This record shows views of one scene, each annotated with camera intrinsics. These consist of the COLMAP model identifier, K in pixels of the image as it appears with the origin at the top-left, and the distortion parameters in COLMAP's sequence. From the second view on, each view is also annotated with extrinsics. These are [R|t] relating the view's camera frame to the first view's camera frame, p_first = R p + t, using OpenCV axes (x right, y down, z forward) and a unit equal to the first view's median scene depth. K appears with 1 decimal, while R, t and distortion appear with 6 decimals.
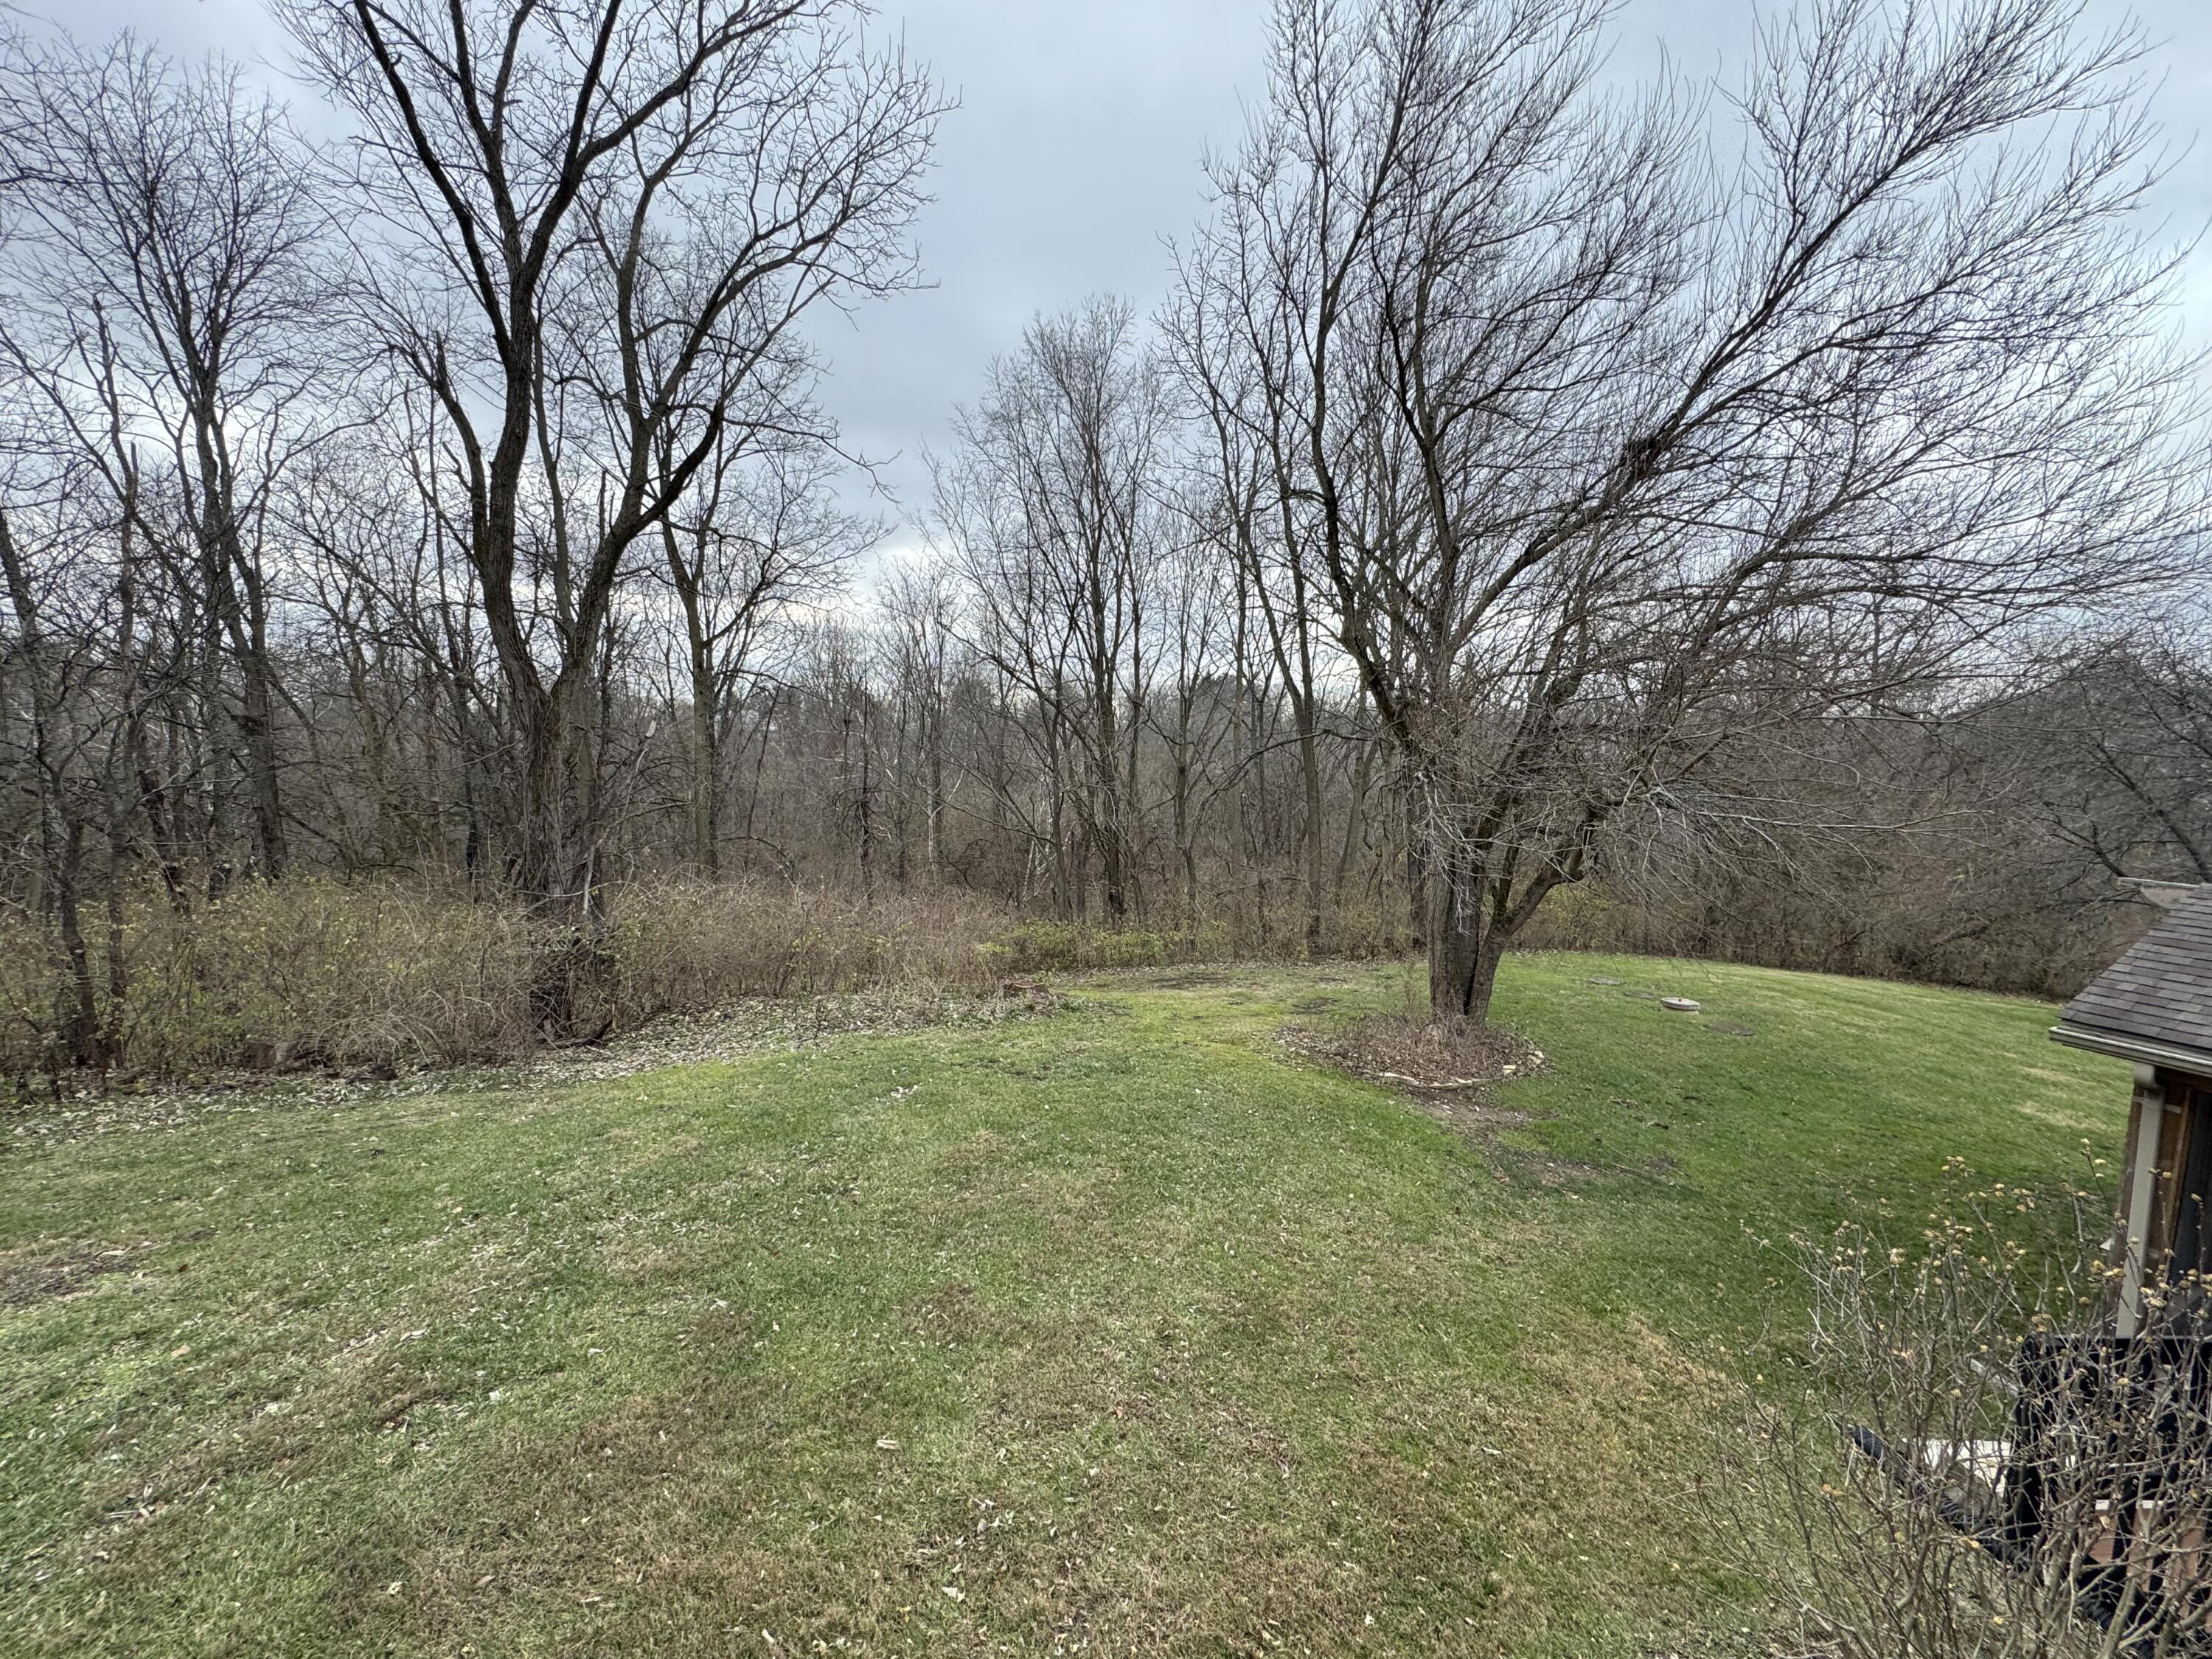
lens RADIAL K [[842.9, 0, 1110.1], [0, 842.9, 827.0], [0, 0, 1]] dist [-0.003210, -0.000195]
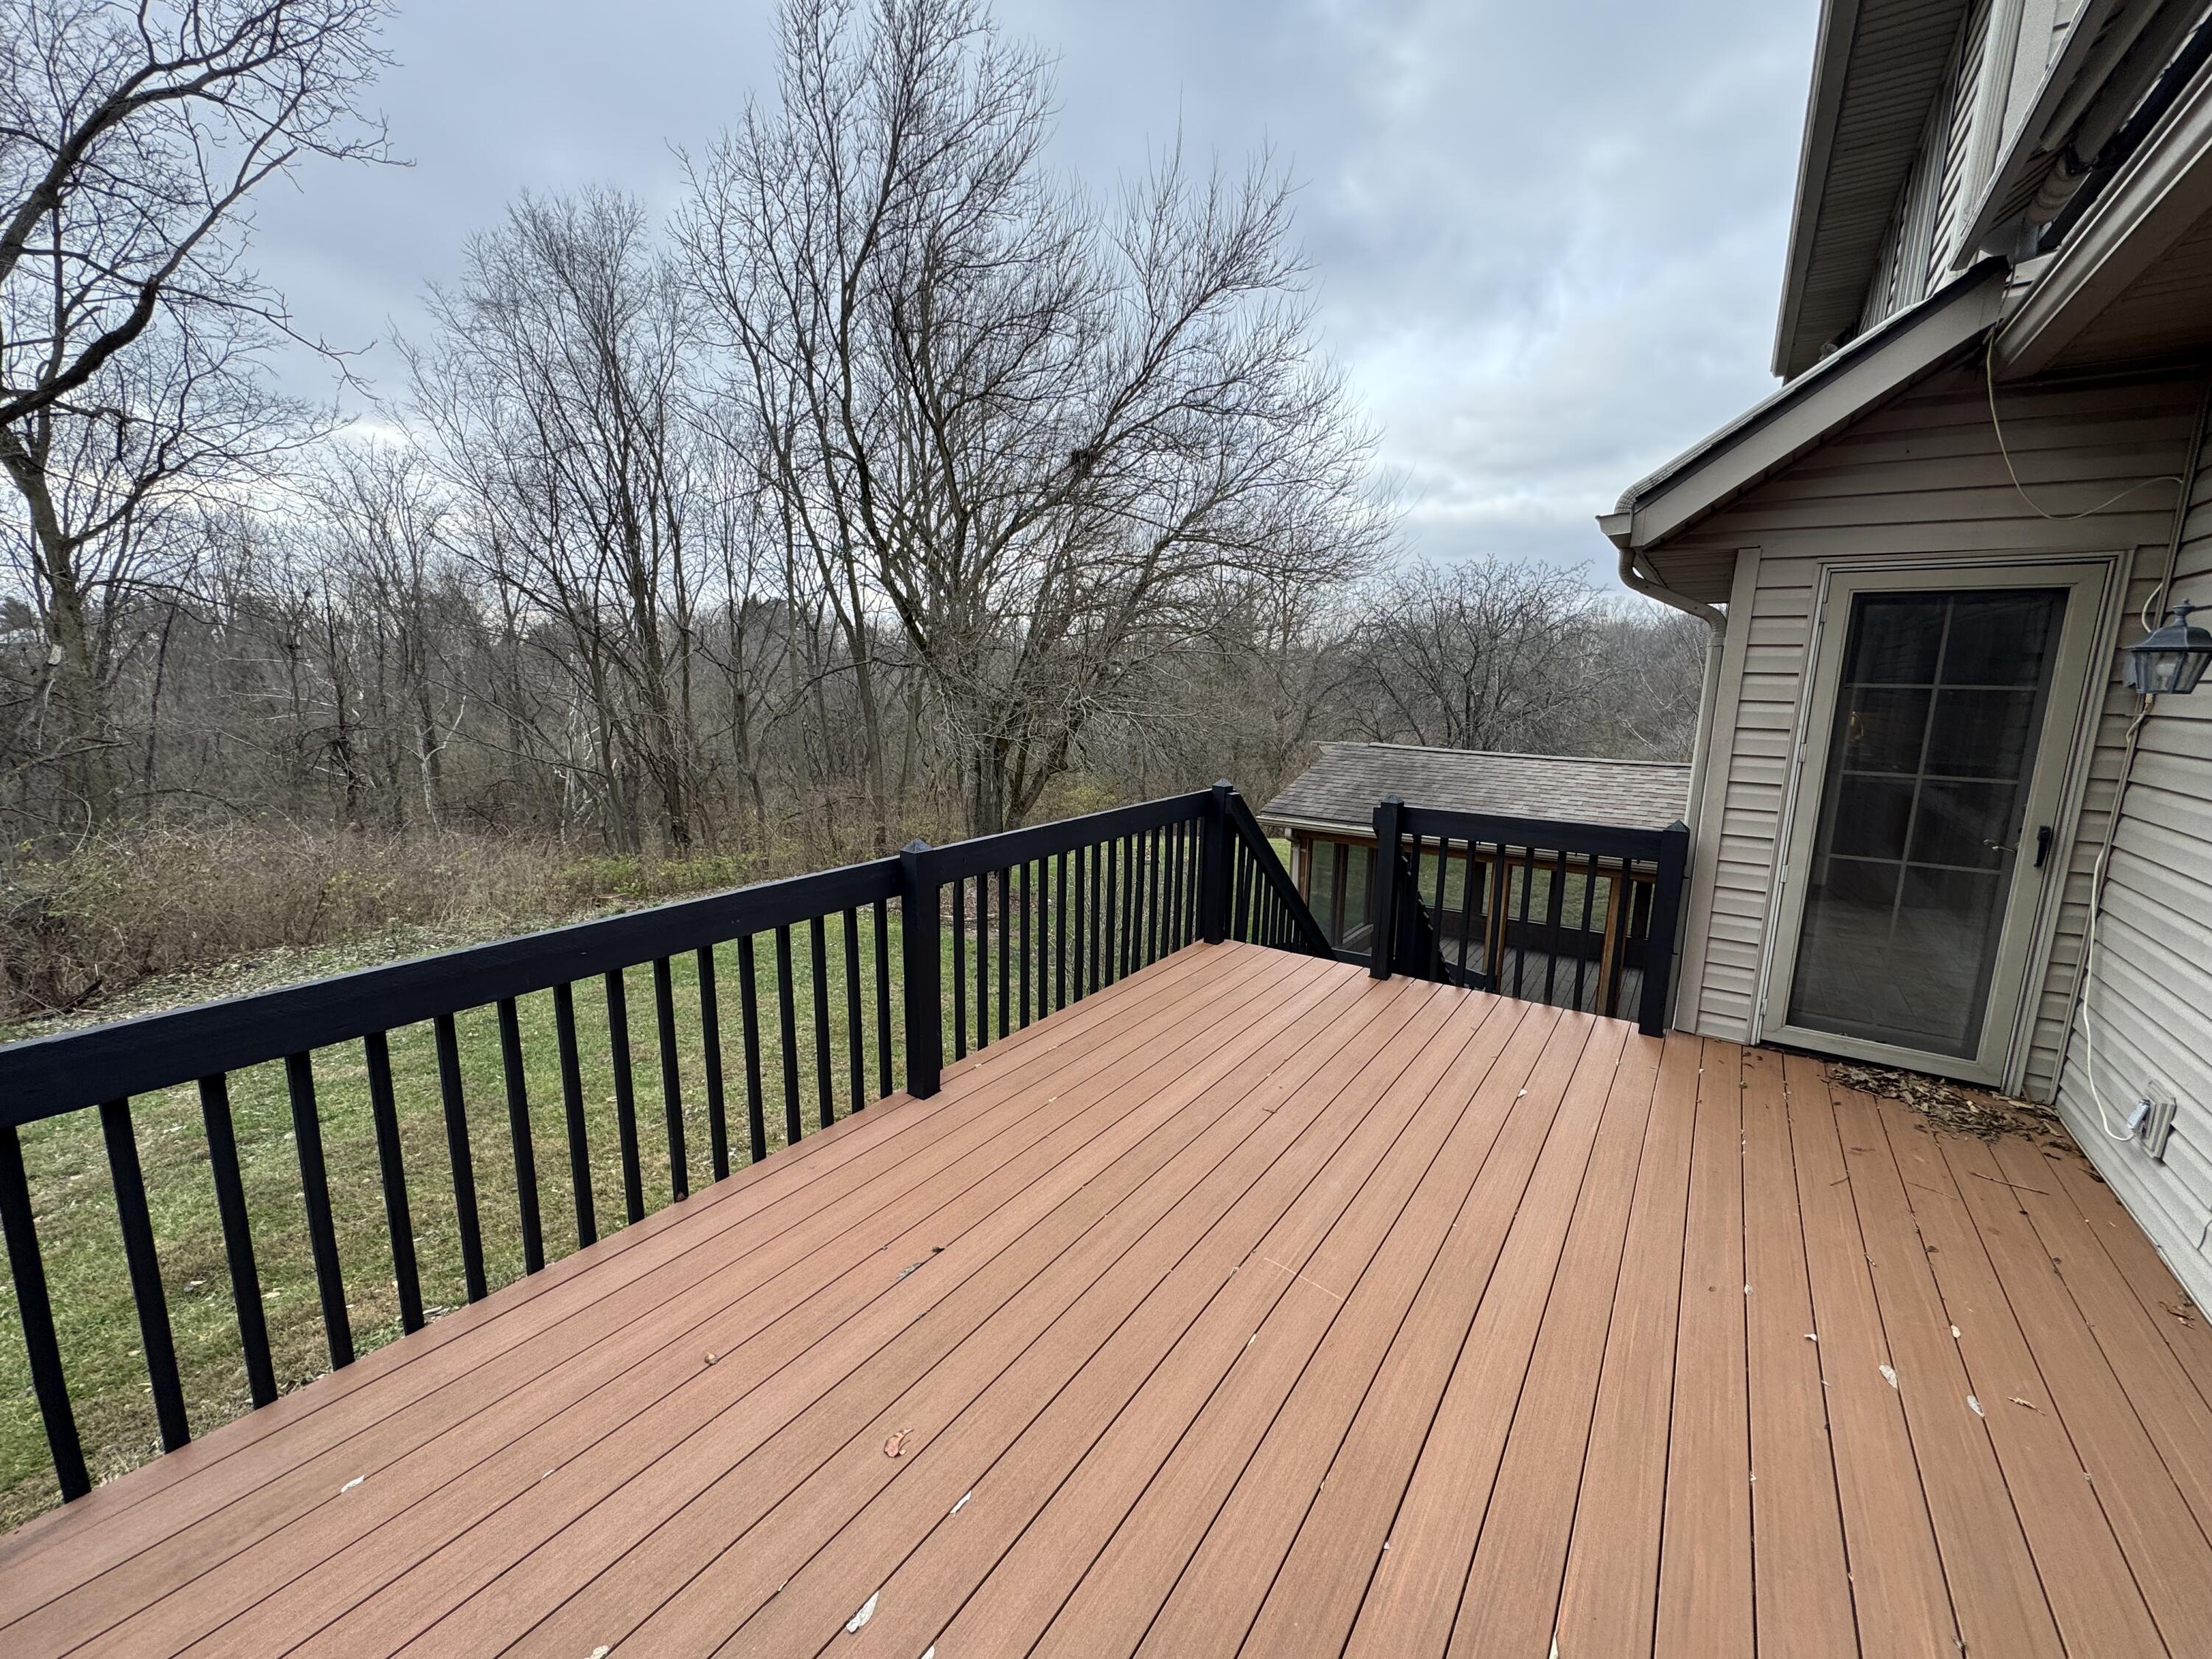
lens RADIAL K [[878.2, 0, 1113.5], [0, 878.2, 827.5], [0, 0, 1]] dist [-0.003226, -0.000058]
pose [[0.879634, -0.085532, 0.467898, -0.028936], [0.050331, 0.994914, 0.087251, 0.020414], [-0.472982, -0.053199, 0.879465, -0.164500]]
